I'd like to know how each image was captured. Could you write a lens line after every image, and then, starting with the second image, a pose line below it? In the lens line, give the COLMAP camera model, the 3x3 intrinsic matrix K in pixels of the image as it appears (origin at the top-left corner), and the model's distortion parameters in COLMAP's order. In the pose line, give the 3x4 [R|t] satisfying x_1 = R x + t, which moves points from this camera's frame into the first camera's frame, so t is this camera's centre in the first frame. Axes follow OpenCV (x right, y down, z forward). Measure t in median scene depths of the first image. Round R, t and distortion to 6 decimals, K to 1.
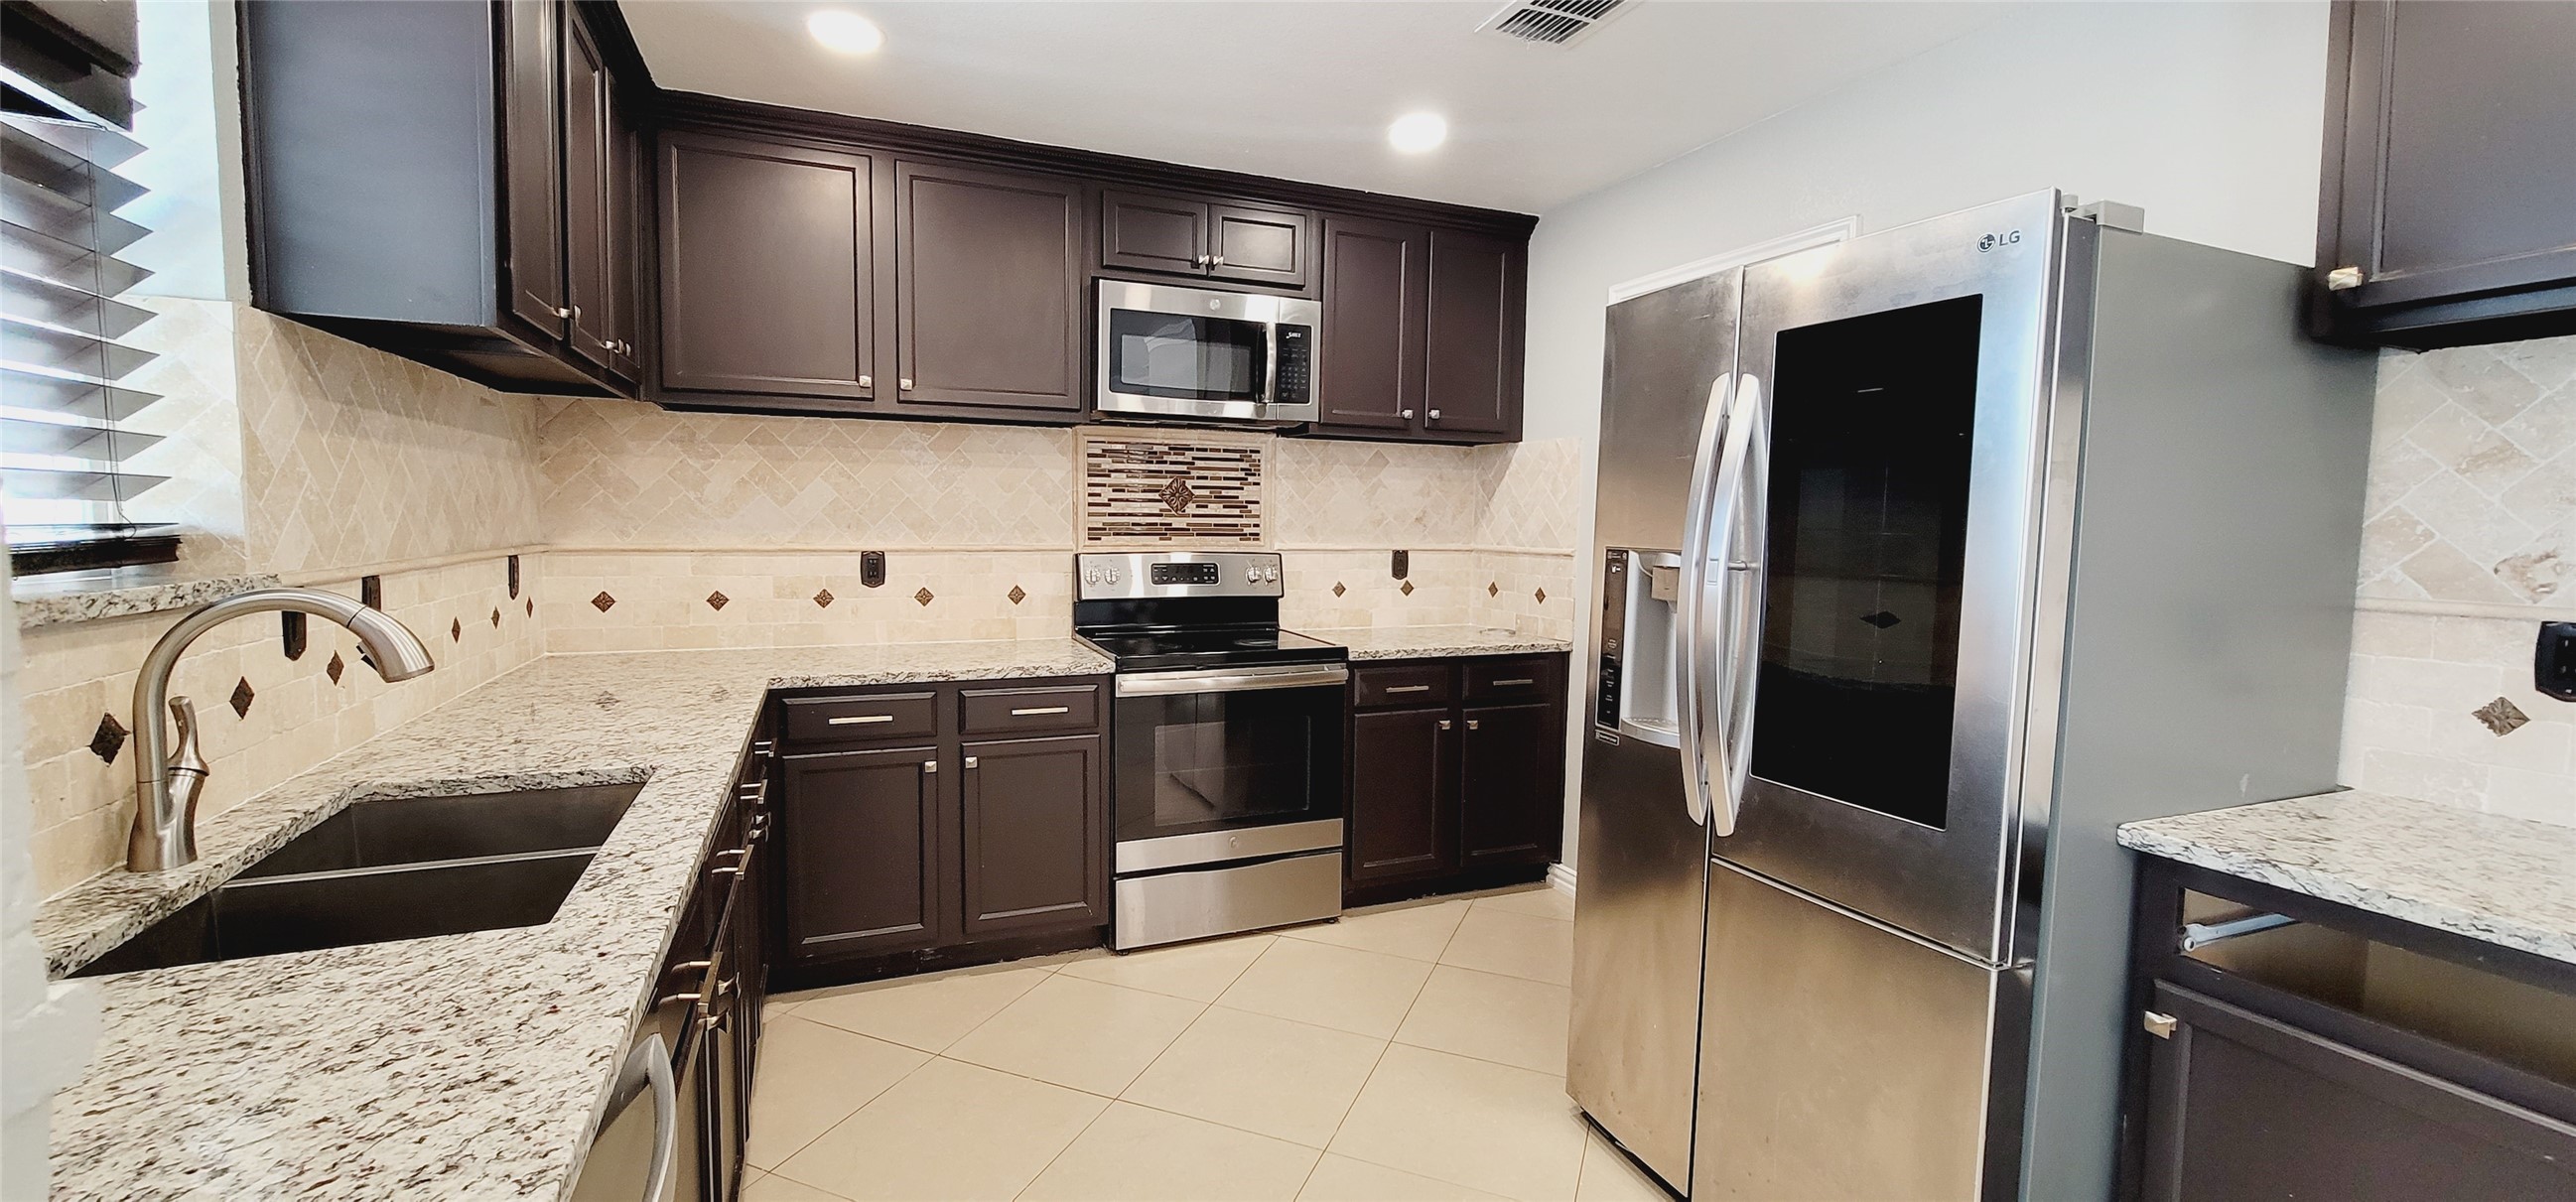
lens RADIAL K [[1043.2, 0, 1271.0], [0, 1043.2, 590.7], [0, 0, 1]] dist [-0.005384, 0.002471]
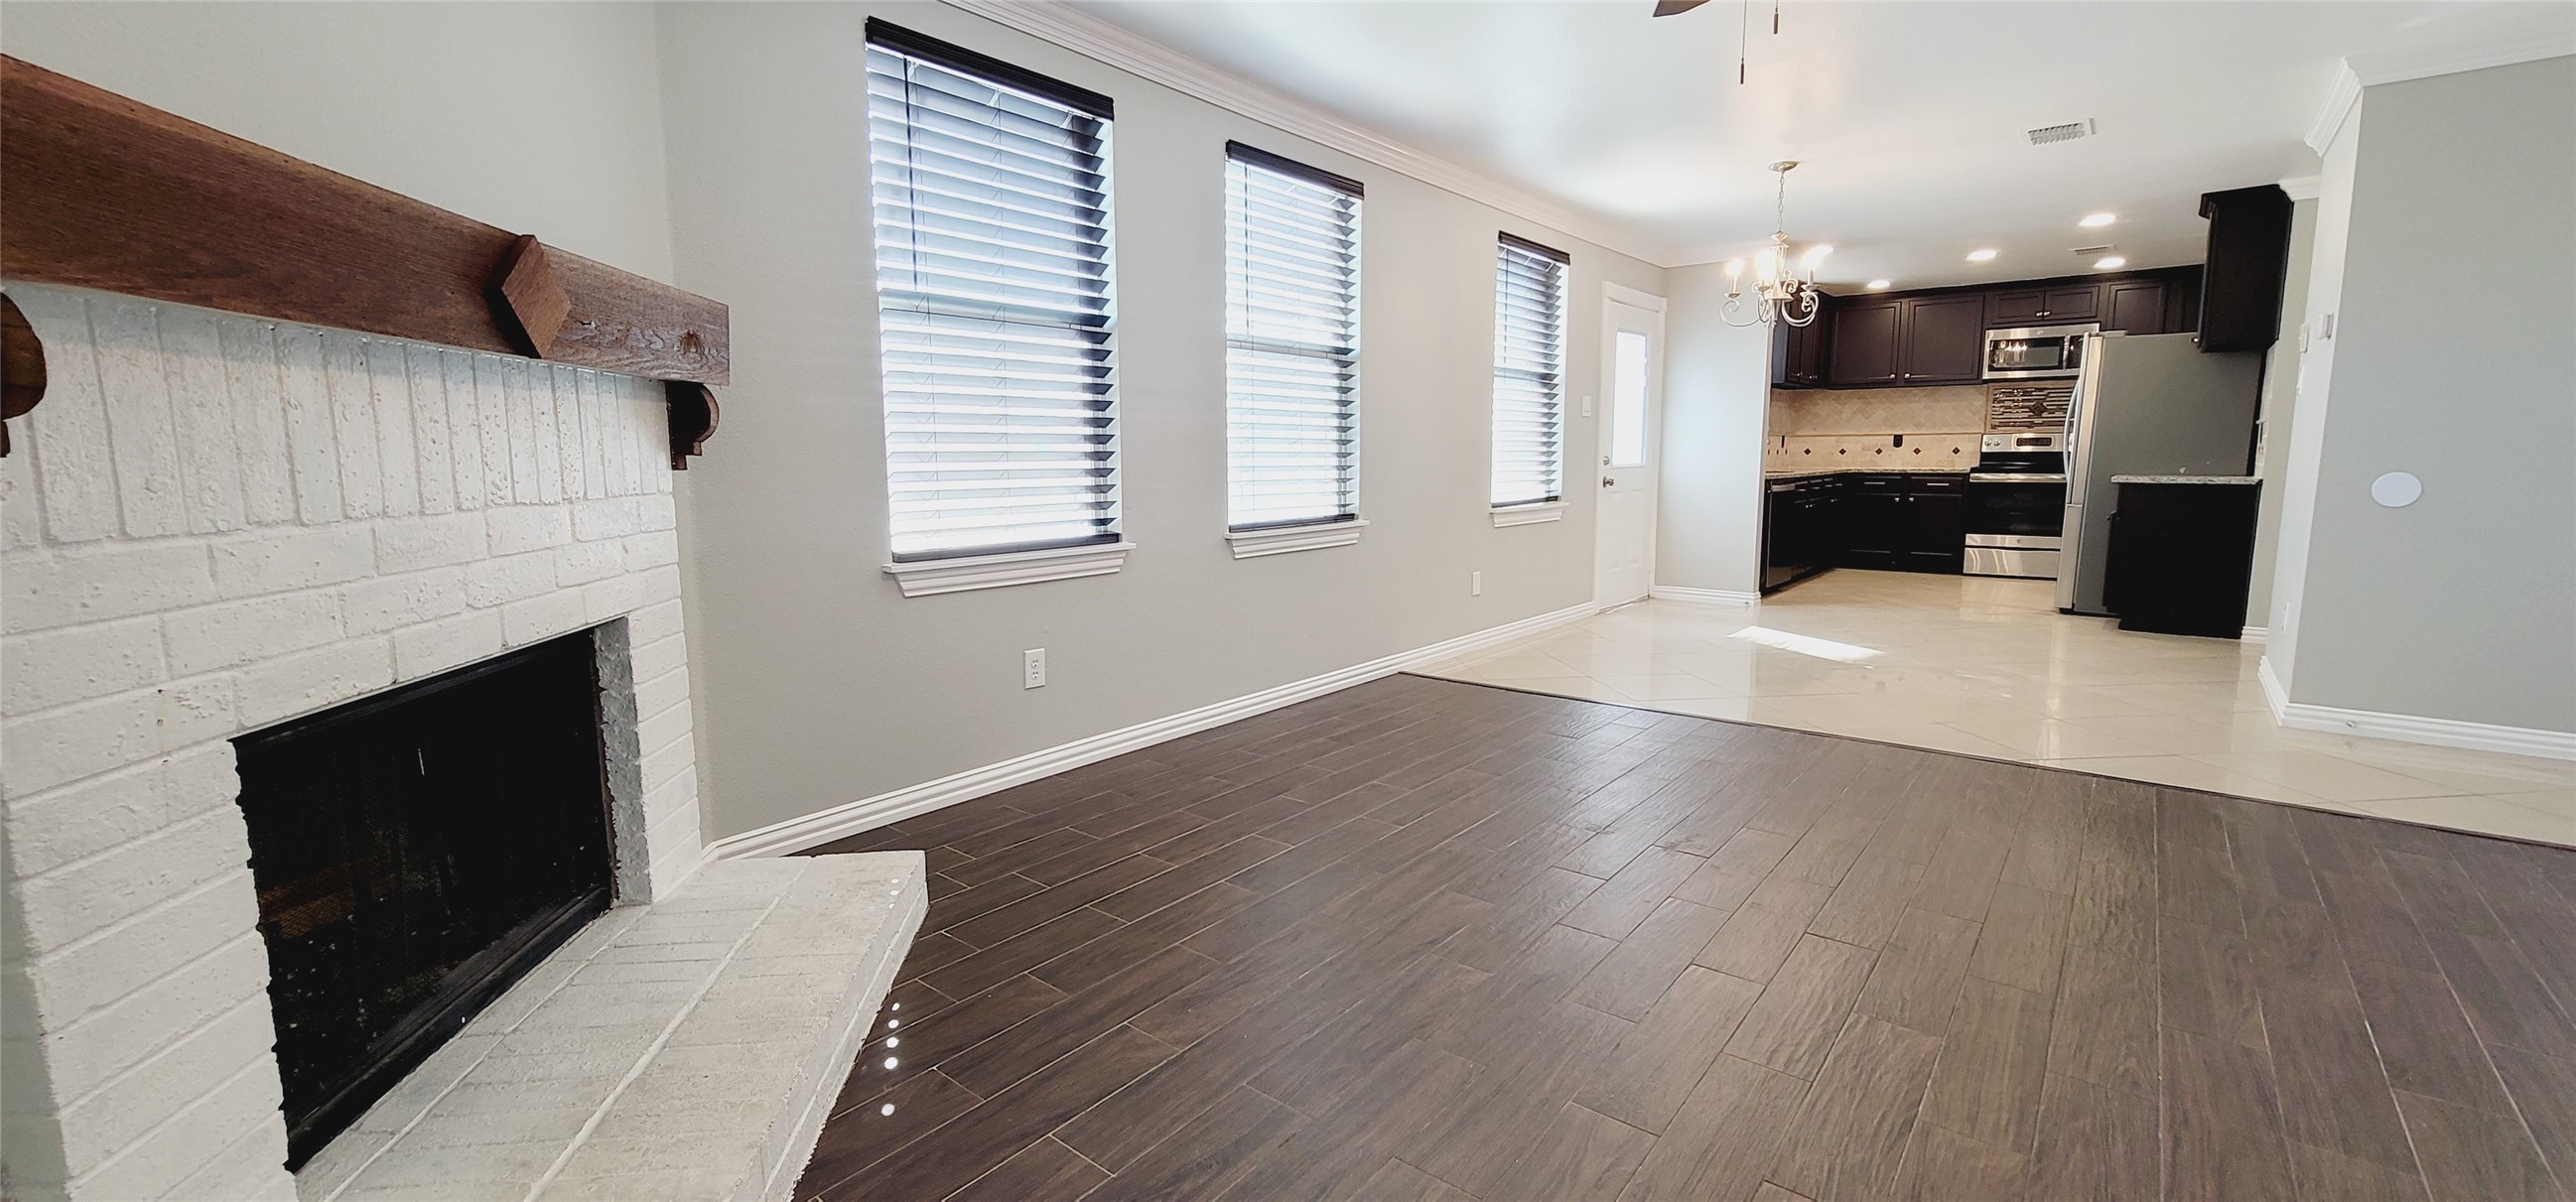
lens RADIAL K [[1043.2, 0, 1281.8], [0, 1043.2, 584.5], [0, 0, 1]] dist [-0.005384, 0.002471]
pose [[0.478329, 0.098455, -0.872645, 1.490603], [-0.050968, 0.995133, 0.084337, 0.241612], [0.876701, 0.004136, 0.481019, -2.054093]]
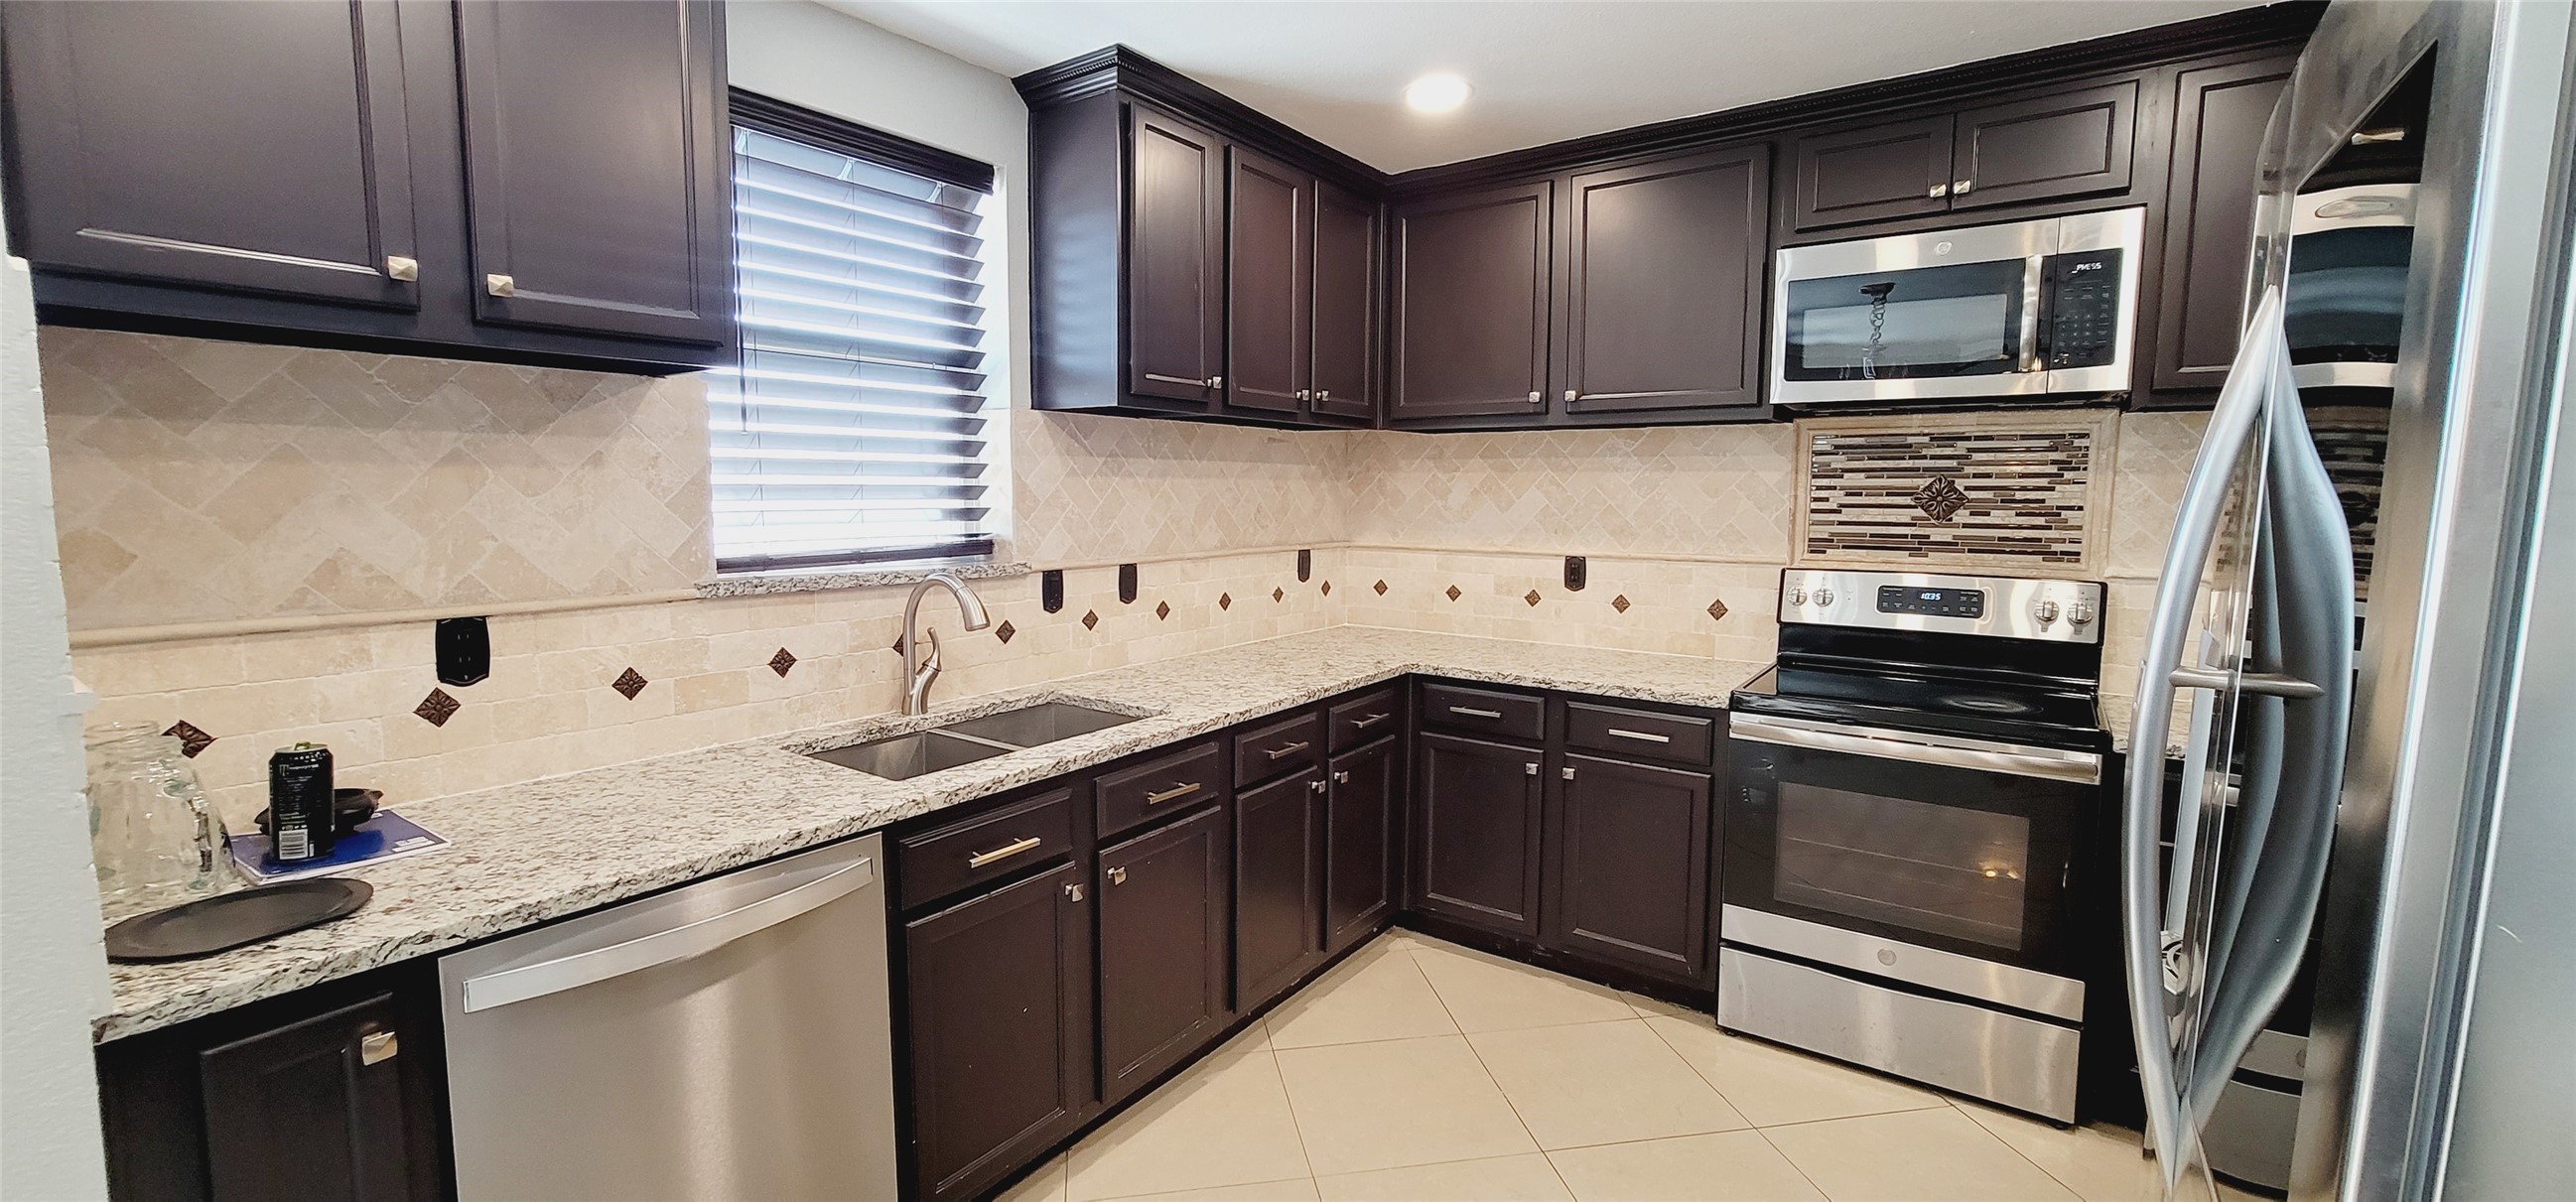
lens RADIAL K [[1043.2, 0, 1283.7], [0, 1043.2, 591.0], [0, 0, 1]] dist [-0.005384, 0.002471]
pose [[0.531875, 0.070391, -0.843892, 0.384343], [-0.058393, 0.997216, 0.046377, -0.038761], [0.844807, 0.024611, 0.534504, 0.223877]]
